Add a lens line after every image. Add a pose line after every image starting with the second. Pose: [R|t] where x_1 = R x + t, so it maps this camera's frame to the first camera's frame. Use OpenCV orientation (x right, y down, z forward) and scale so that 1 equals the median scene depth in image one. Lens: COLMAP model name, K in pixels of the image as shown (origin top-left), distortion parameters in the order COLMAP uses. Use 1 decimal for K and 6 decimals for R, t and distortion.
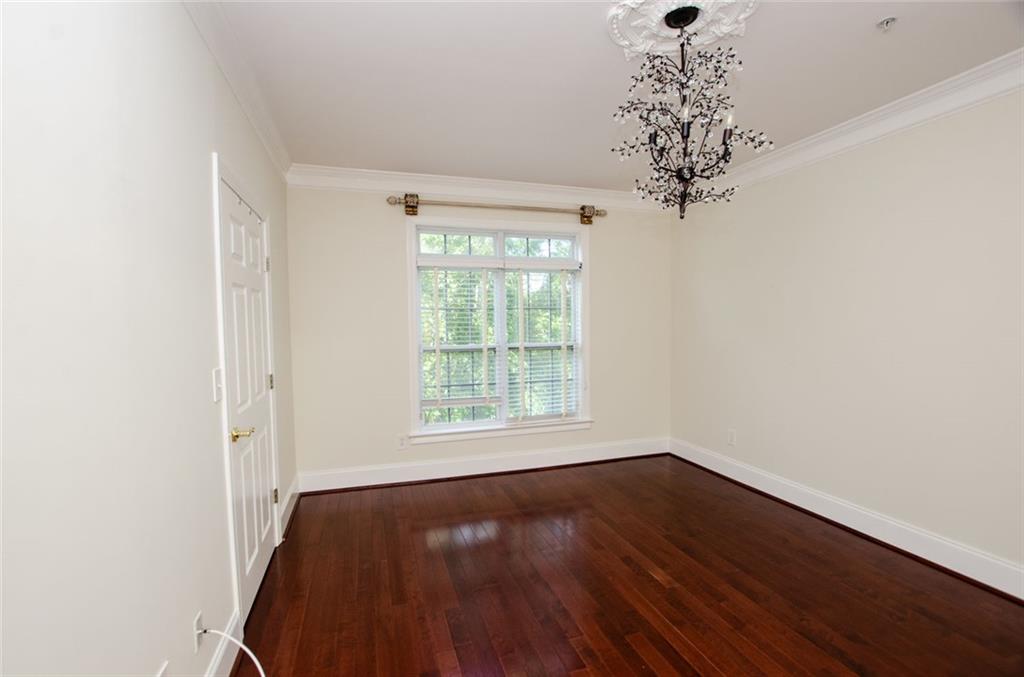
lens RADIAL K [[461.2, 0, 505.9], [0, 461.2, 347.3], [0, 0, 1]] dist [-0.030371, 0.000264]
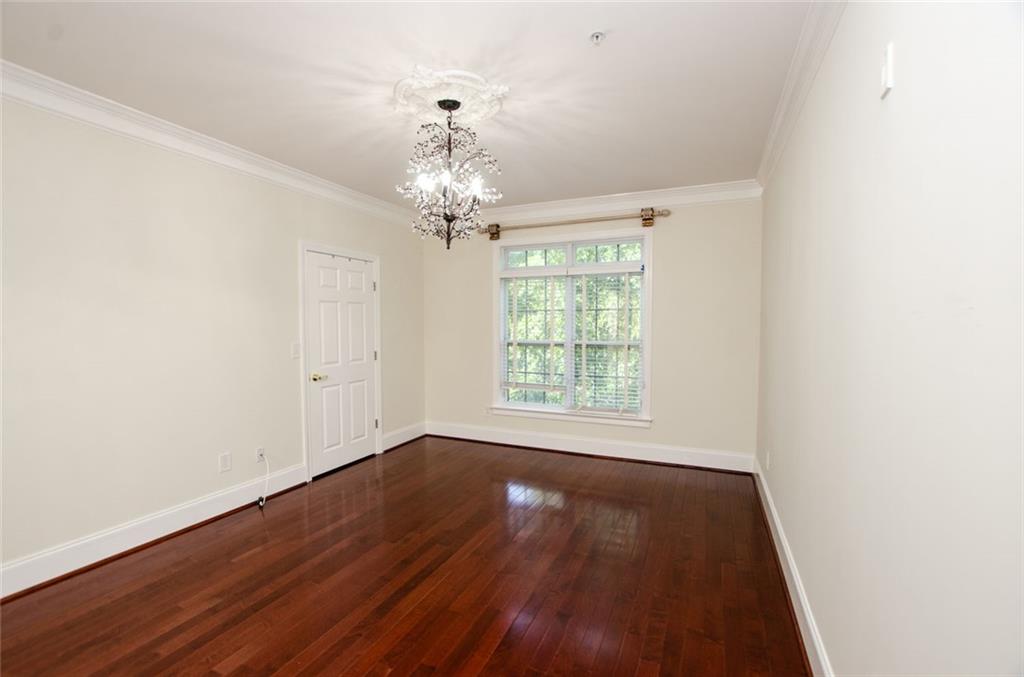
lens RADIAL K [[474.8, 0, 510.7], [0, 474.8, 347.1], [0, 0, 1]] dist [-0.026313, 0.000998]
pose [[0.737480, 0.046013, -0.673800, 0.692333], [-0.044274, 0.998824, 0.019750, -0.008355], [0.673916, 0.015266, 0.738650, 0.027762]]
